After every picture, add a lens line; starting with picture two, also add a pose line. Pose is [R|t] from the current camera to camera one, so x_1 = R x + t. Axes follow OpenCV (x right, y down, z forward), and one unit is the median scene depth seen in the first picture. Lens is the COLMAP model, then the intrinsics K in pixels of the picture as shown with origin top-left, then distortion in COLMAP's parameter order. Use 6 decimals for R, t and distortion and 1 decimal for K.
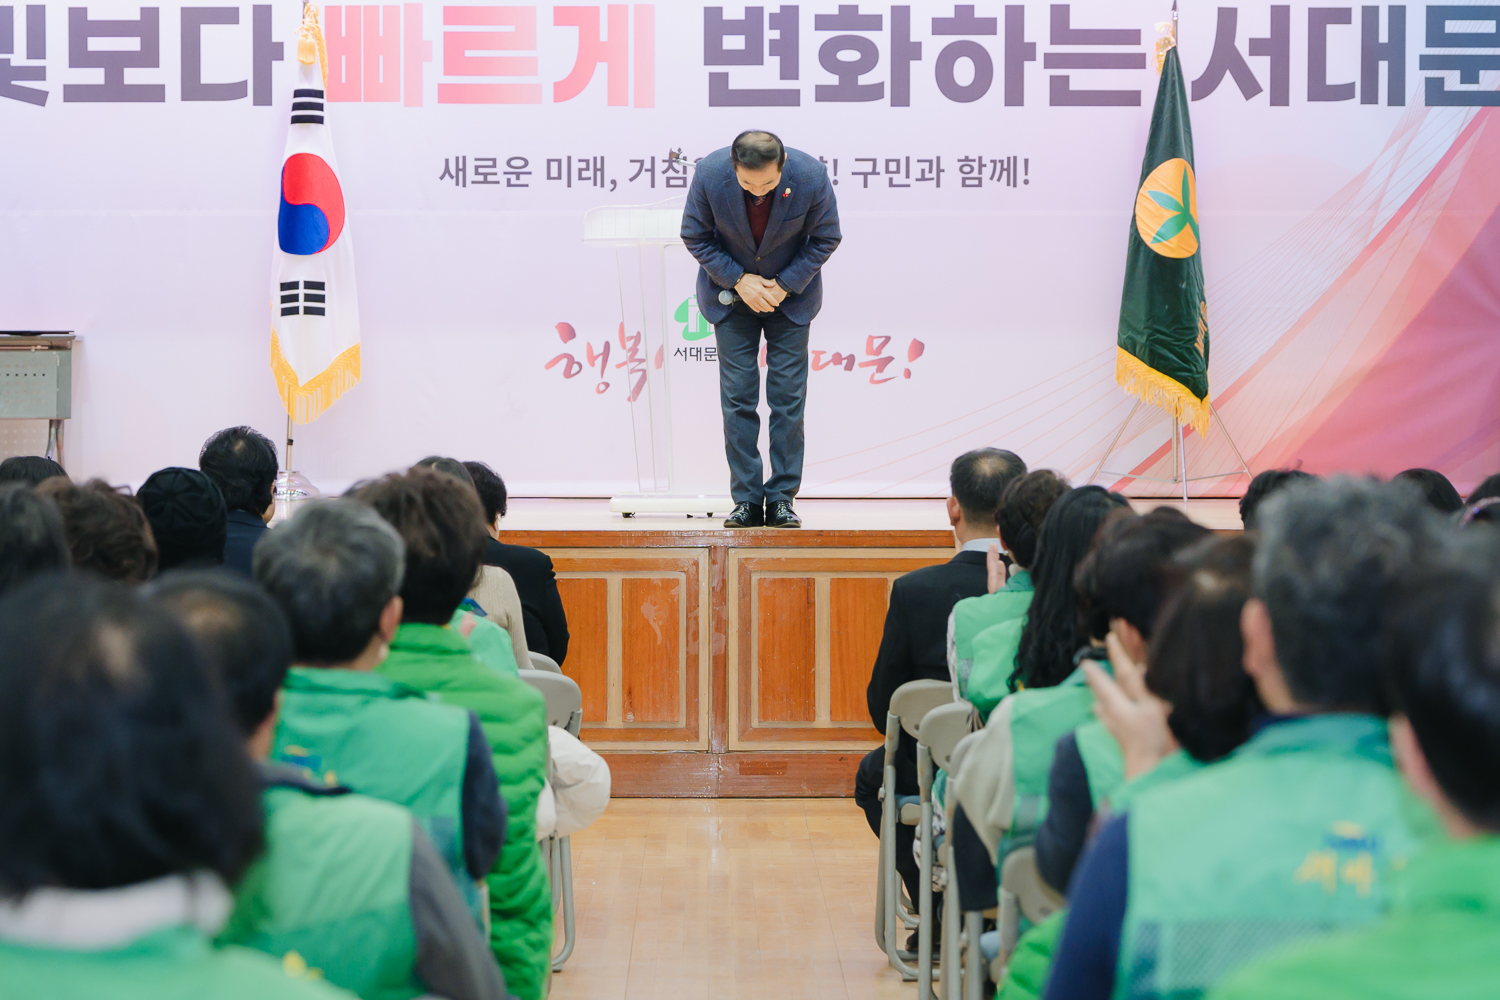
lens RADIAL K [[4627.2, 0, 587.4], [0, 4627.2, 431.5], [0, 0, 1]] dist [-0.124548, 2.073642]
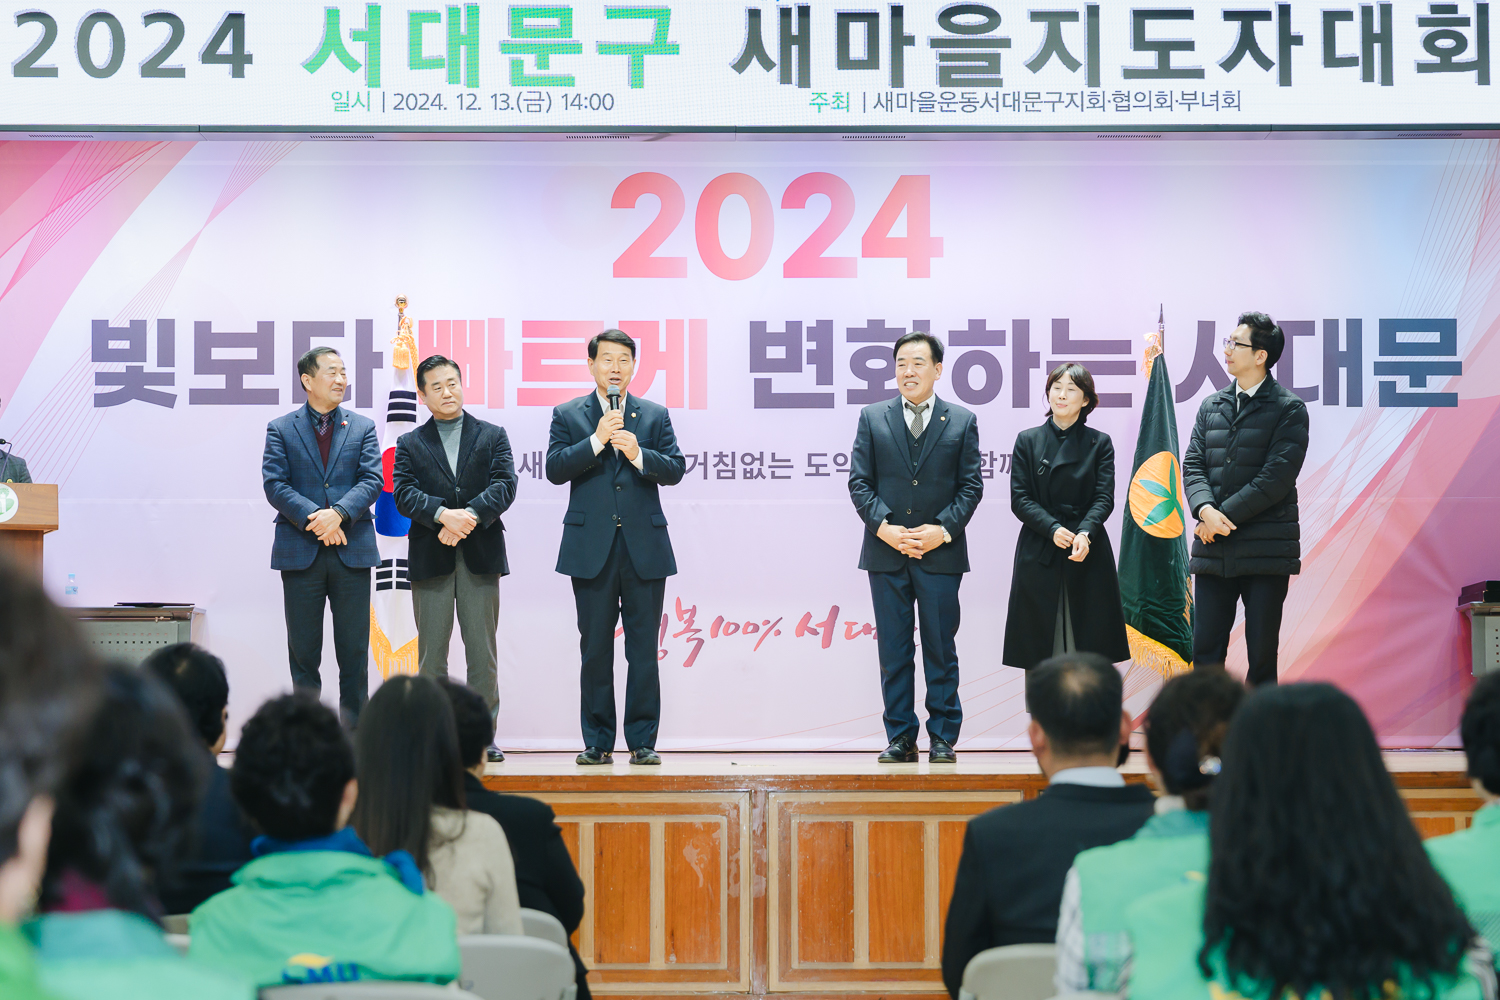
lens RADIAL K [[3009.4, 0, 734.8], [0, 3009.4, 527.2], [0, 0, 1]] dist [0.025995, 0.114068]
pose [[0.999883, -0.000528, 0.015301, 0.009999], [0.001533, 0.997837, -0.065716, 0.008137], [-0.015233, 0.065732, 0.997721, 0.258464]]
